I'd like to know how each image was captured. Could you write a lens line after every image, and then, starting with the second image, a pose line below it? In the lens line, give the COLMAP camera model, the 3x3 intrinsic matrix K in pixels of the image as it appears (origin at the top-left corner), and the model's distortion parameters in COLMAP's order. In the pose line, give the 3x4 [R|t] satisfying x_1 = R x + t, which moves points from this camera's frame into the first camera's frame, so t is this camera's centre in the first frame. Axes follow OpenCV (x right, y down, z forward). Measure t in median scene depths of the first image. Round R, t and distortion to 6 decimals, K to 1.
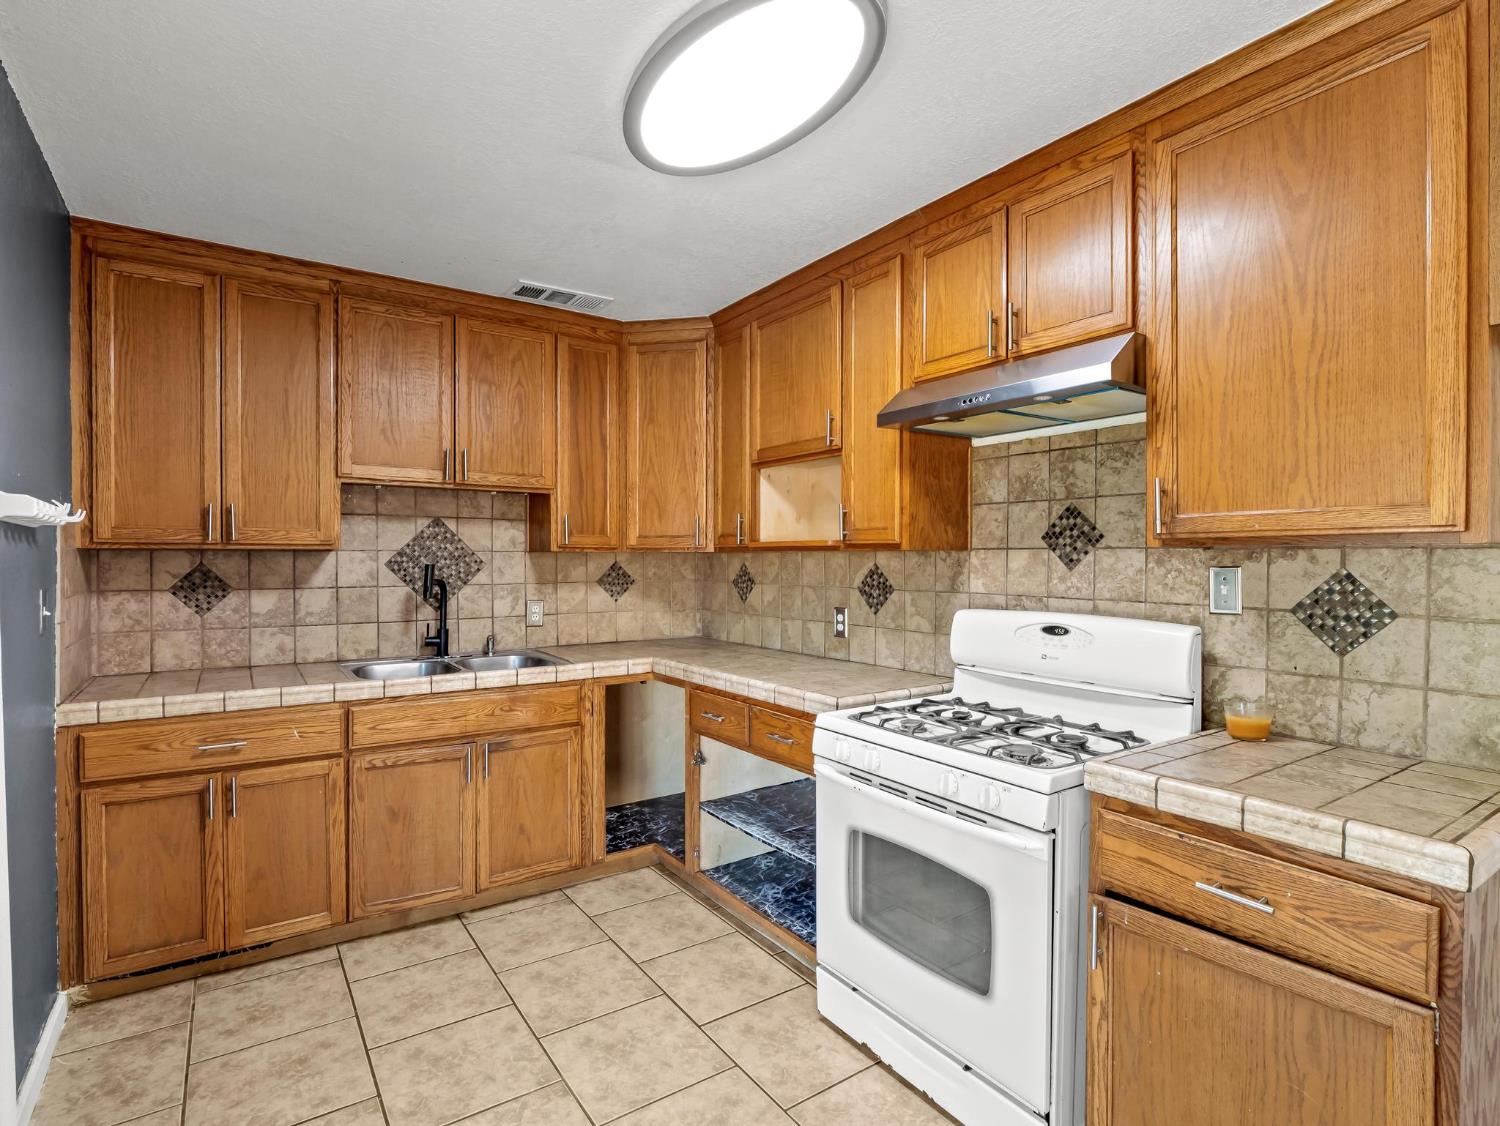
lens RADIAL K [[767.7, 0, 756.4], [0, 767.7, 566.2], [0, 0, 1]] dist [-0.006883, -0.003039]
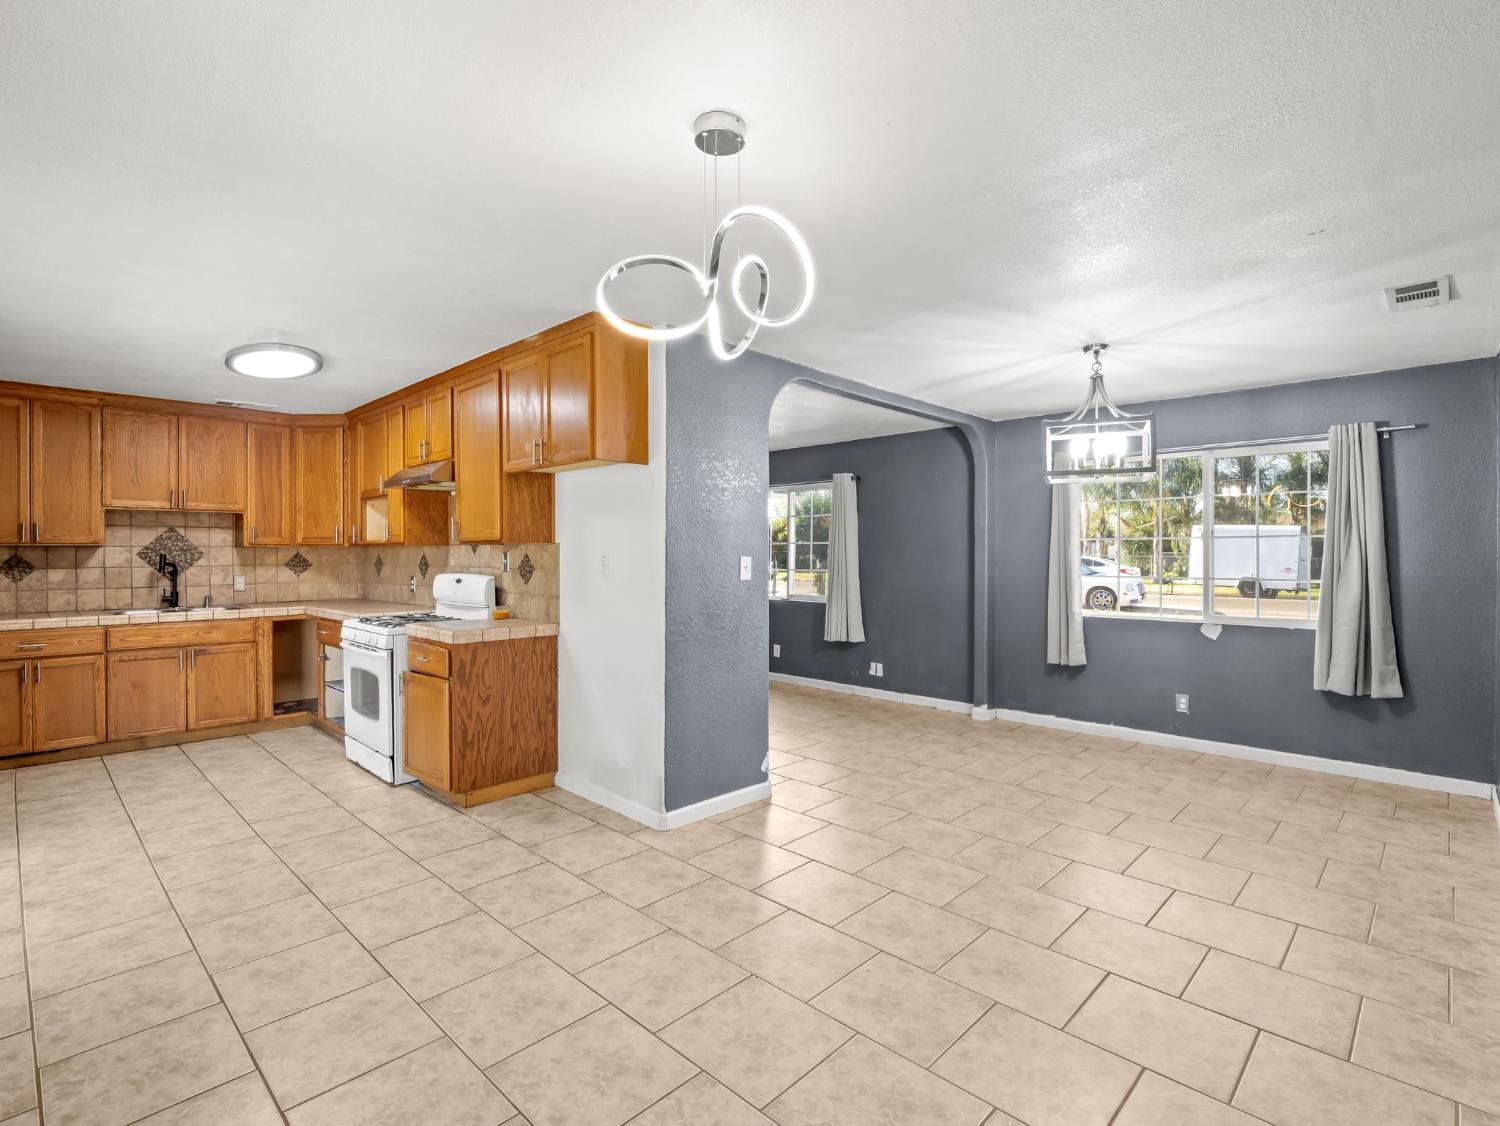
lens RADIAL K [[728.4, 0, 746.4], [0, 728.4, 554.7], [0, 0, 1]] dist [-0.012563, -0.001574]
pose [[0.981526, -0.004622, 0.191271, 0.634207], [0.005938, 0.999962, -0.006308, 0.019387], [-0.191234, 0.007327, 0.981517, -0.983168]]
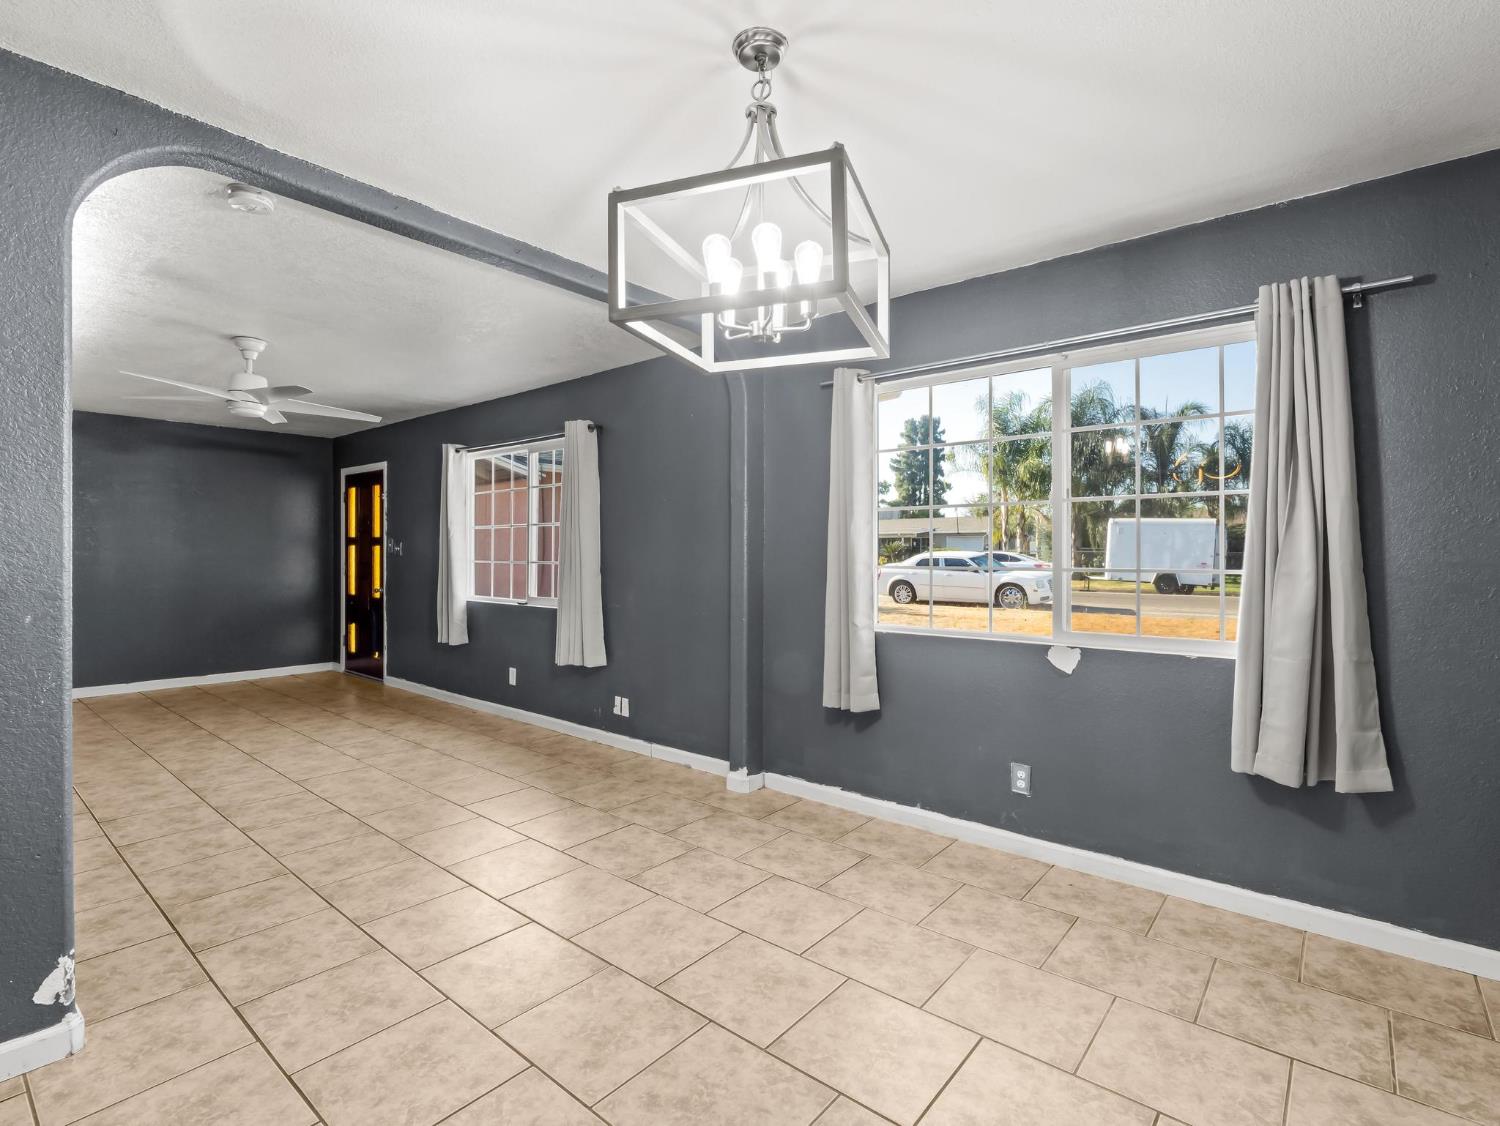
lens RADIAL K [[728.4, 0, 743.0], [0, 728.4, 558.0], [0, 0, 1]] dist [-0.012563, -0.001574]
pose [[0.964713, -0.010353, 0.263101, 1.337945], [0.010482, 0.999945, 0.000913, 0.050306], [-0.263096, 0.001877, 0.964768, -0.373519]]
